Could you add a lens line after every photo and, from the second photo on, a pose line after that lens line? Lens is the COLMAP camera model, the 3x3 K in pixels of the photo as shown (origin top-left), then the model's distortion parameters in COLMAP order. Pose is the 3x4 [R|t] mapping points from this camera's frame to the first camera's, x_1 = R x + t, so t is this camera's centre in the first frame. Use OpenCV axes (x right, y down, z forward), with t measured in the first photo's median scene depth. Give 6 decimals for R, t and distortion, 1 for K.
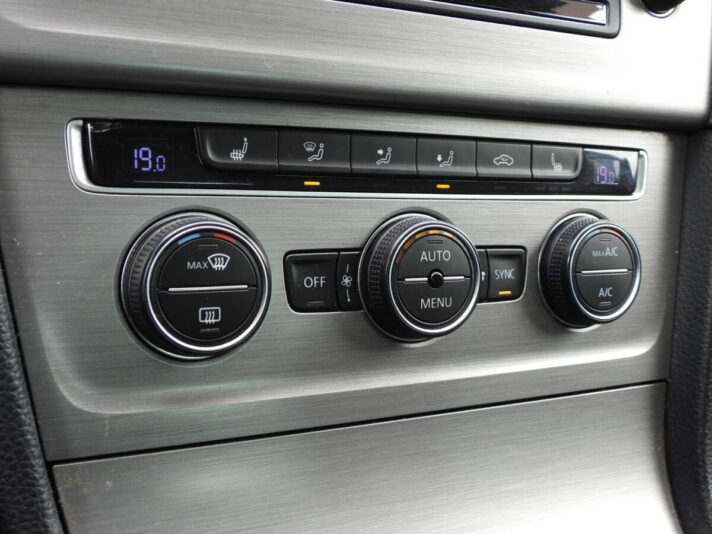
lens RADIAL K [[787.2, 0, 357.2], [0, 787.2, 266.5], [0, 0, 1]] dist [-0.008575, 0.000000]
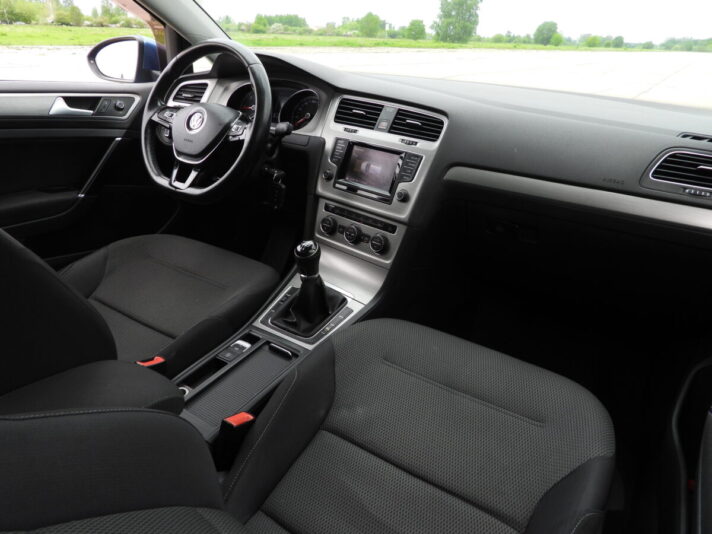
lens RADIAL K [[507.4, 0, 358.5], [0, 507.4, 267.5], [0, 0, 1]] dist [-0.014236, 0.004434]
pose [[0.382695, 0.272343, -0.882822, 4.305093], [-0.291469, 0.942355, 0.164359, -0.476572], [0.876693, 0.194416, 0.440014, -0.873994]]
